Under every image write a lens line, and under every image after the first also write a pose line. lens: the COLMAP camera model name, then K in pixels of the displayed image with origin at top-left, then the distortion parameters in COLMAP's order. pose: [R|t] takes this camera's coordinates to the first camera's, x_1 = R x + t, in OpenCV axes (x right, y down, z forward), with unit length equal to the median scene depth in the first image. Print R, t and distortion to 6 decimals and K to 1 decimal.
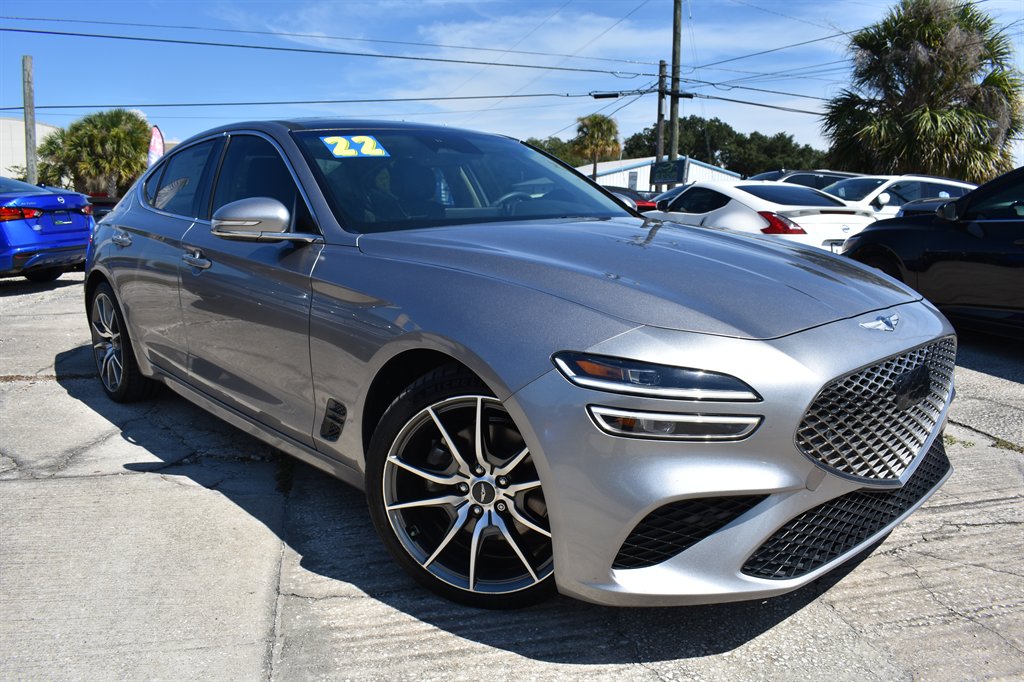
lens RADIAL K [[793.3, 0, 510.5], [0, 793.3, 337.8], [0, 0, 1]] dist [-0.098205, 0.015105]
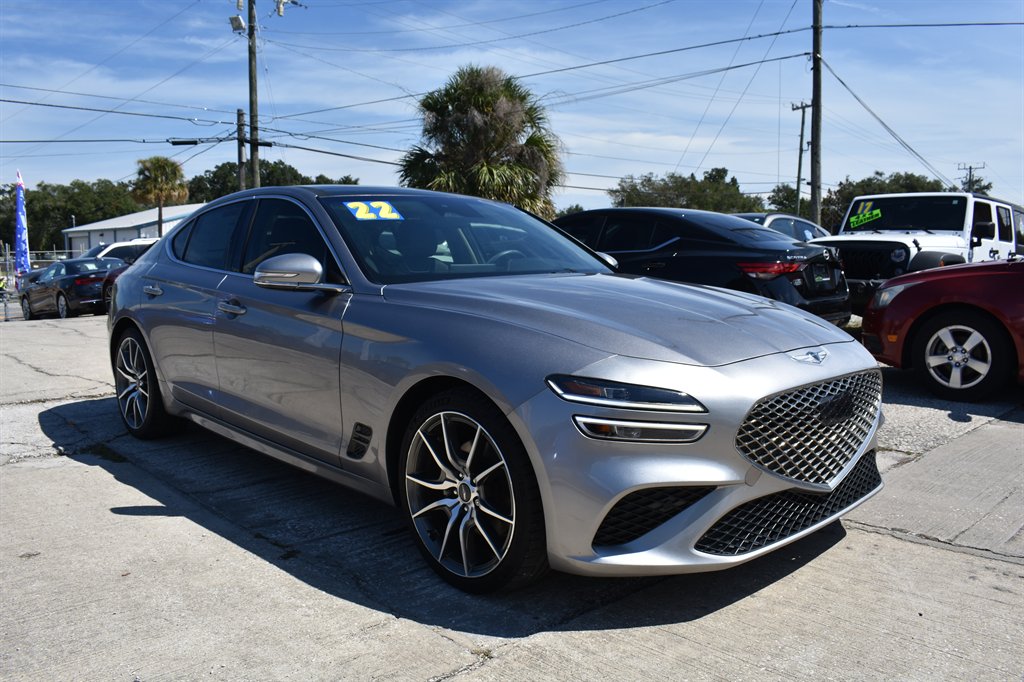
lens RADIAL K [[827.7, 0, 510.5], [0, 827.7, 336.8], [0, 0, 1]] dist [-0.094545, 0.007324]
pose [[0.867144, -0.067406, 0.493476, -0.072149], [0.097291, 0.994637, -0.035101, 0.017116], [-0.488463, 0.078448, 0.869051, -0.114064]]
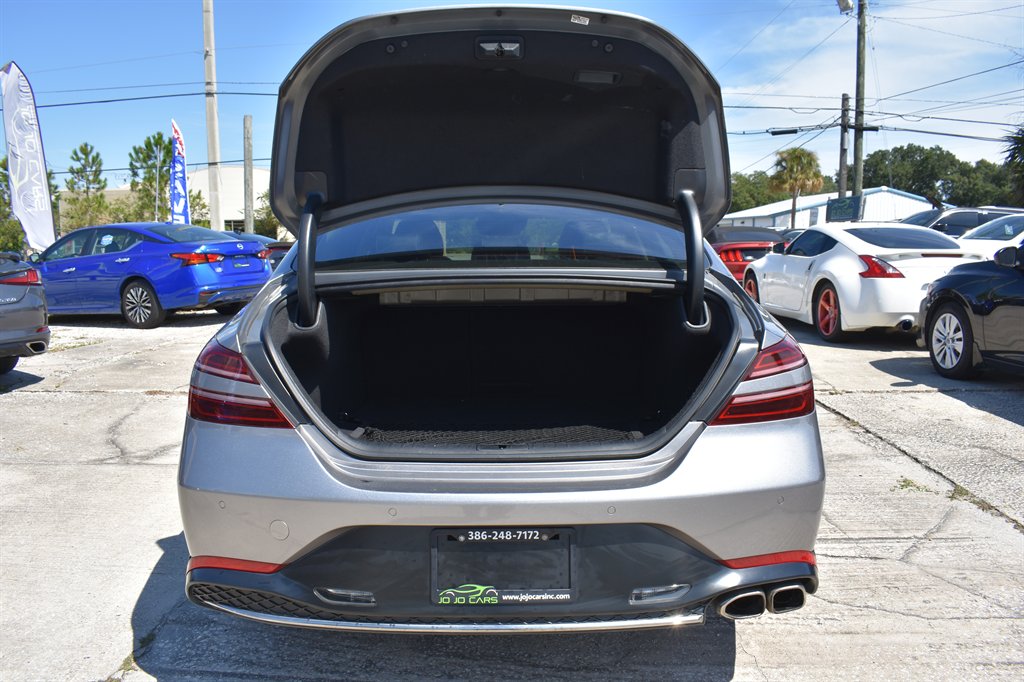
lens RADIAL K [[793.3, 0, 510.5], [0, 793.3, 337.8], [0, 0, 1]] dist [-0.098205, 0.015105]
pose [[0.966701, 0.018938, -0.255206, 0.074227], [-0.030128, 0.998745, -0.040008, -0.001437], [0.254128, 0.046365, 0.966059, -0.034376]]
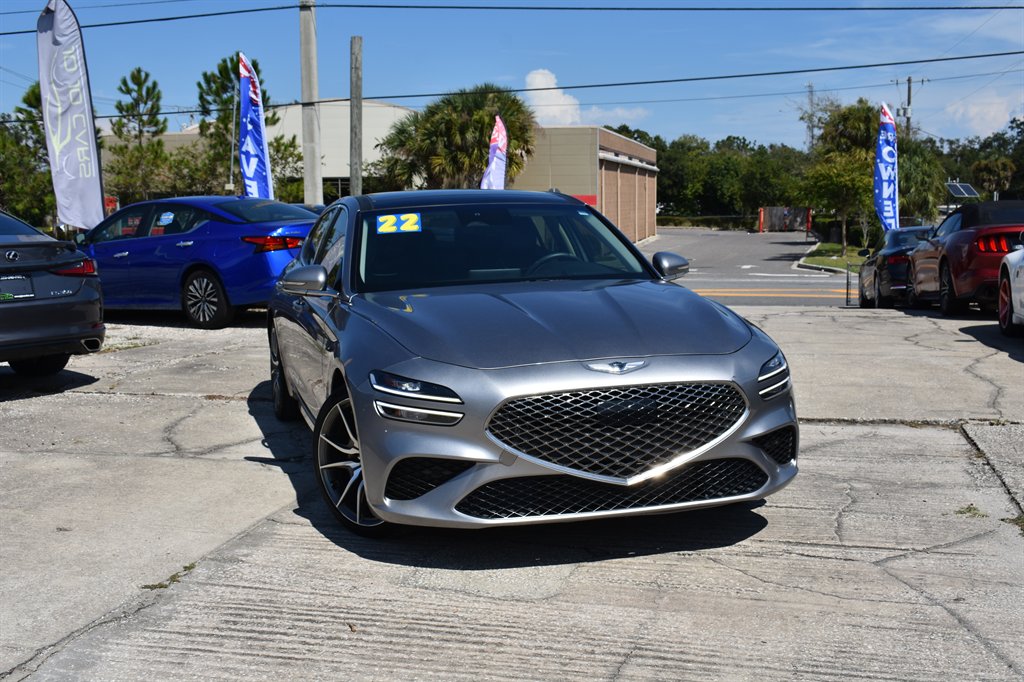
lens RADIAL K [[1242.7, 0, 512.0], [0, 1242.7, 341.0], [0, 0, 1]] dist [-0.061619, 0.004398]
pose [[0.893882, 0.036950, -0.446777, 0.173298], [-0.062931, 0.997072, -0.043446, 0.005989], [0.443863, 0.066952, 0.893590, -0.145304]]
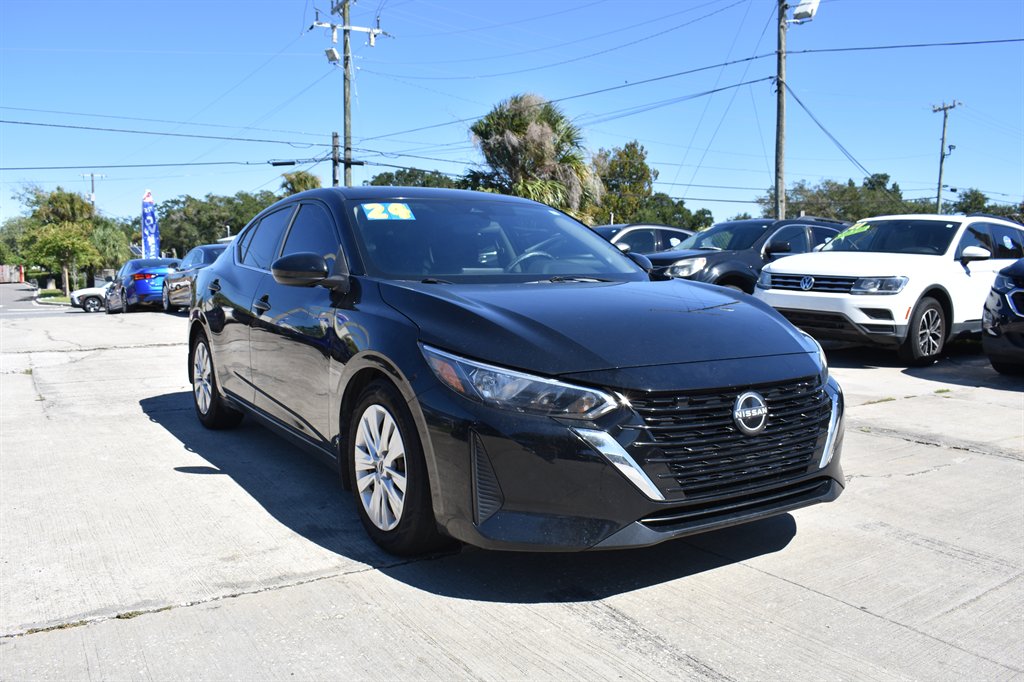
lens RADIAL K [[873.6, 0, 509.7], [0, 873.6, 338.2], [0, 0, 1]] dist [-0.092163, 0.014886]
pose [[0.950714, -0.041176, 0.307324, 0.067415], [0.064993, 0.995589, -0.067668, 0.069034], [-0.303182, 0.084307, 0.949196, -0.400974]]
